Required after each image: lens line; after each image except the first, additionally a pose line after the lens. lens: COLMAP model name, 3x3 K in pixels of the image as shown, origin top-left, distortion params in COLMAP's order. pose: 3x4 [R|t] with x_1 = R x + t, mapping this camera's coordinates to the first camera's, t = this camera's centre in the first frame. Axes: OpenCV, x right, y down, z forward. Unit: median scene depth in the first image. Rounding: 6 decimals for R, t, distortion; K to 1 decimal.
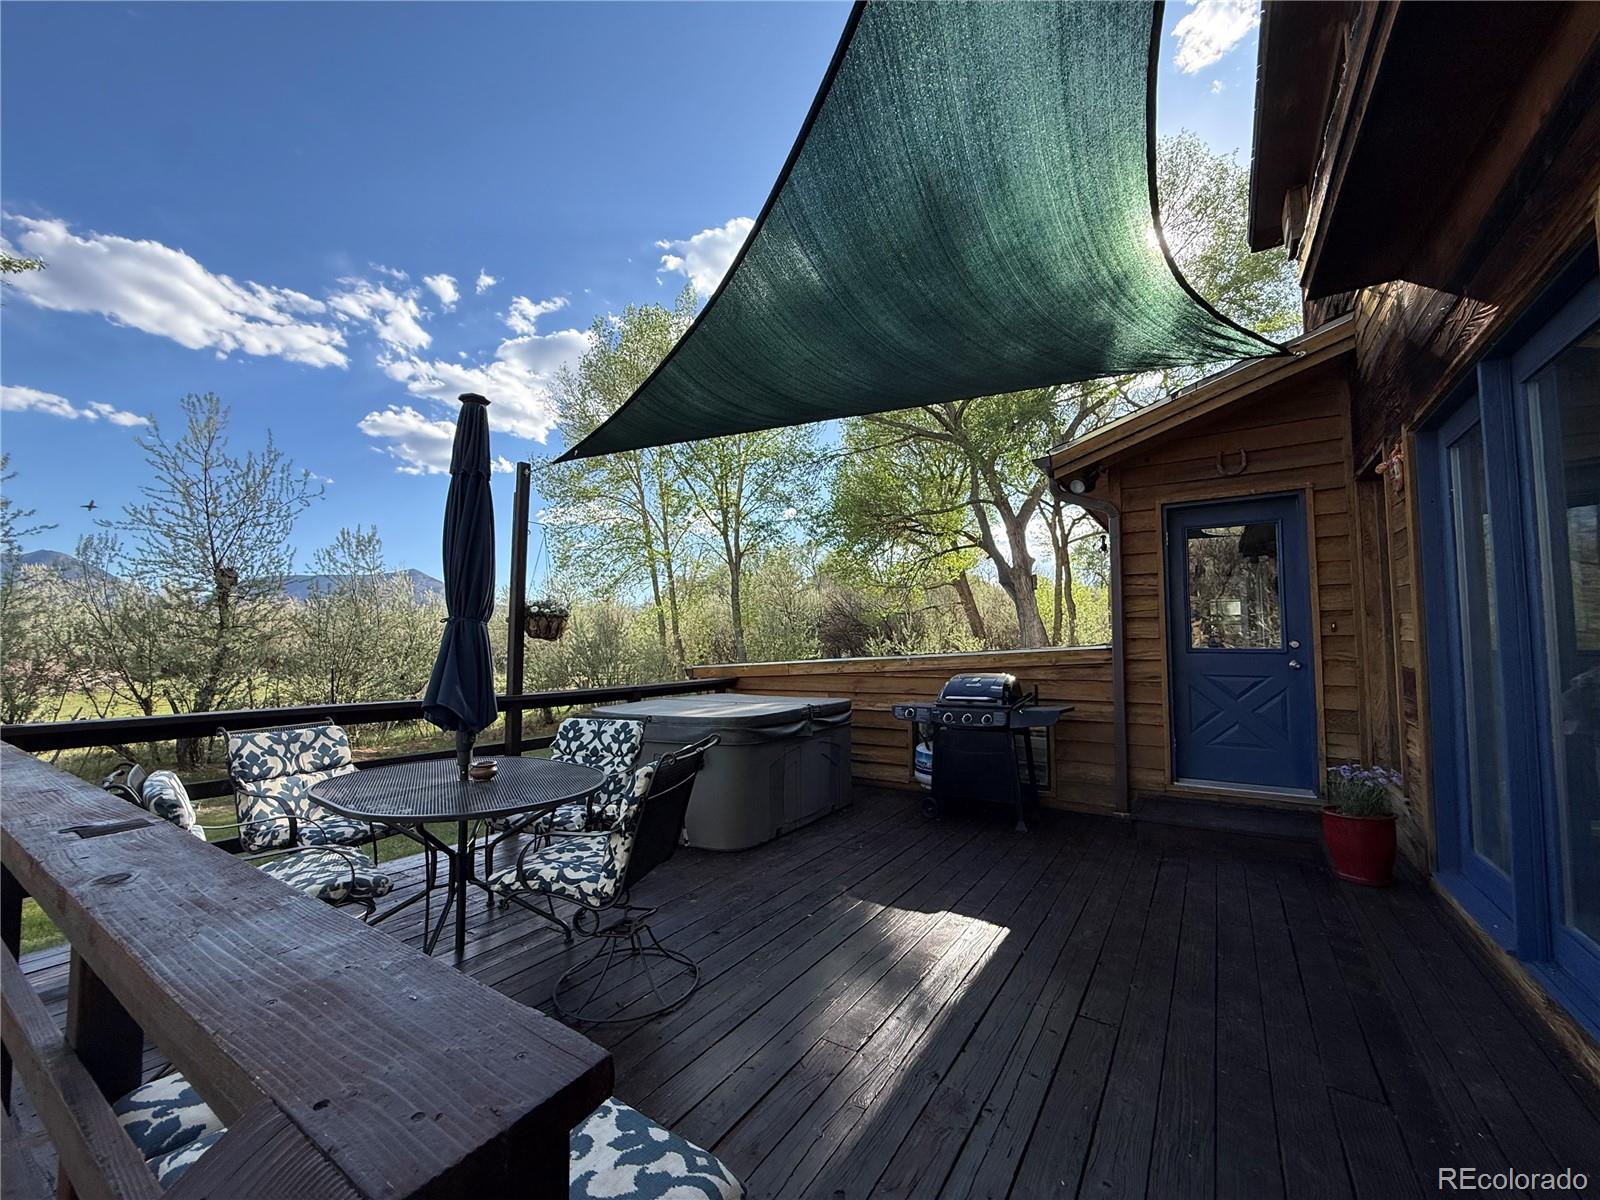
lens RADIAL K [[639.8, 0, 798.4], [0, 639.8, 603.6], [0, 0, 1]] dist [0.001307, -0.000086]
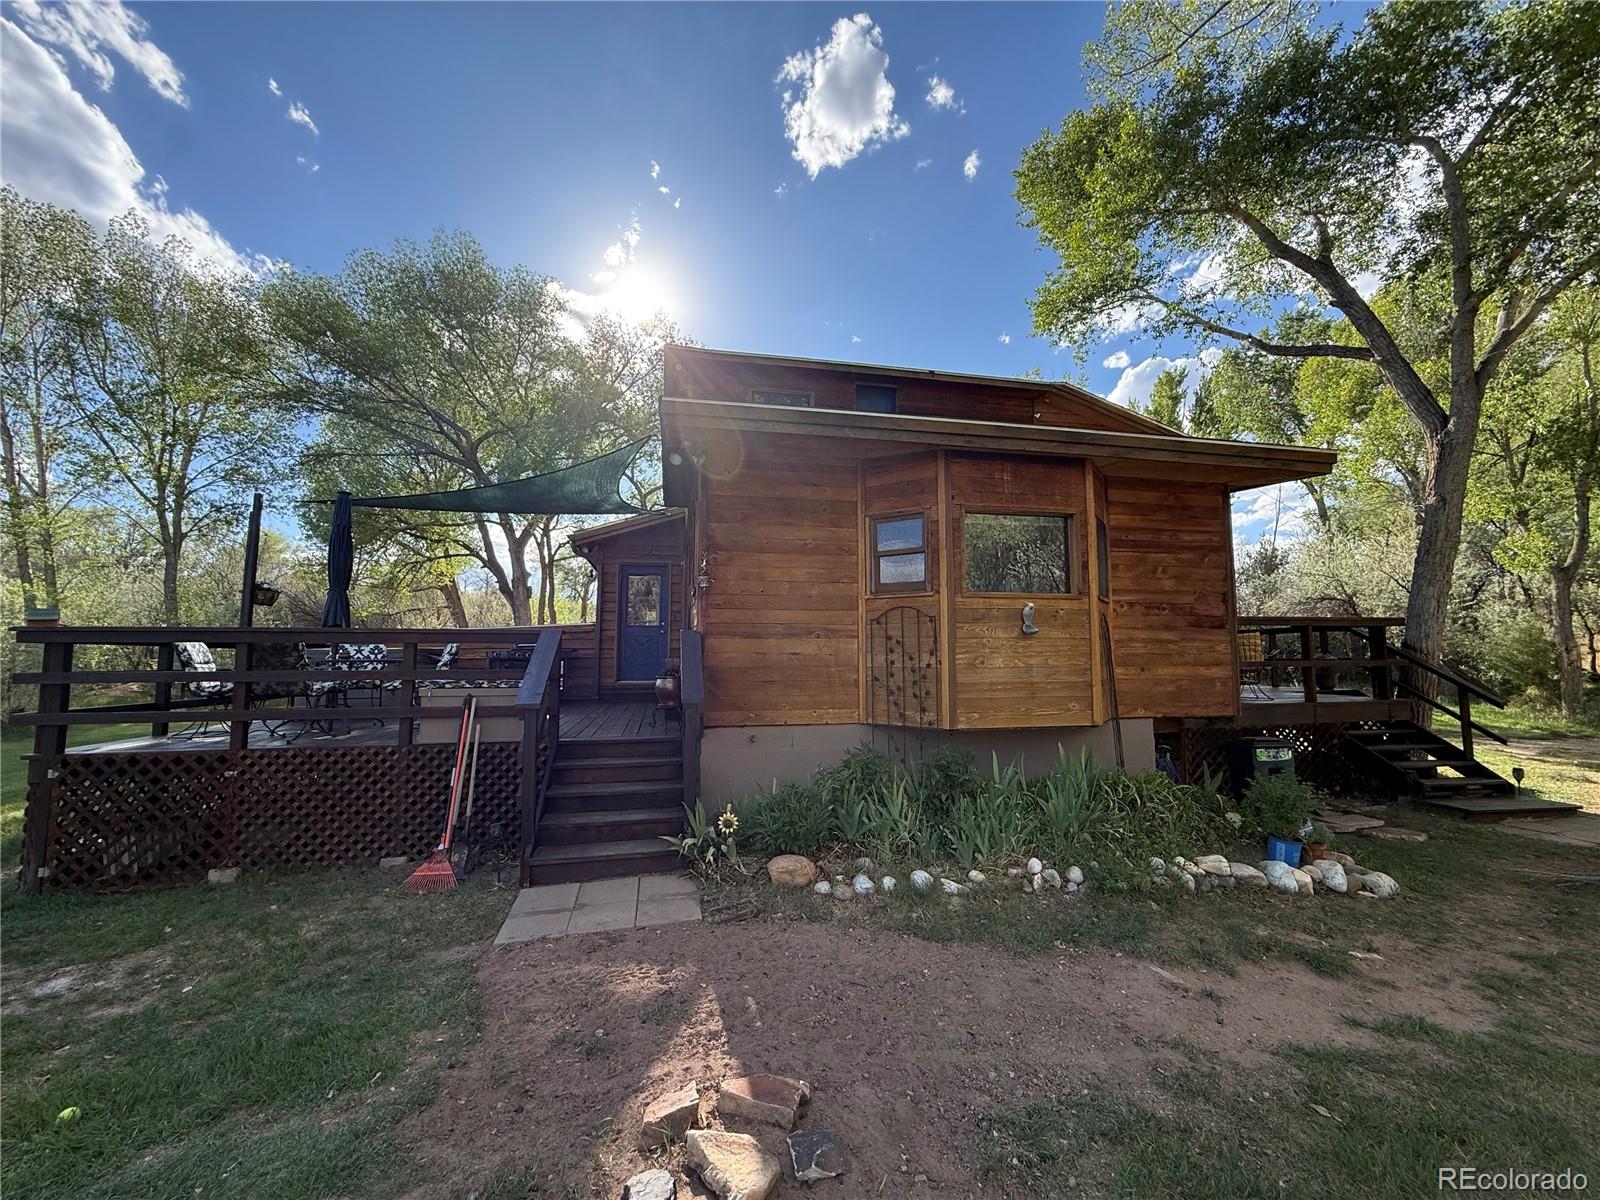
lens RADIAL K [[639.8, 0, 798.4], [0, 639.8, 603.6], [0, 0, 1]] dist [0.001307, -0.000086]
pose [[0.707172, 0.060930, 0.704412, -0.137055], [-0.047451, 0.998124, -0.038699, 0.011818], [-0.705448, -0.006058, 0.708736, -0.252555]]
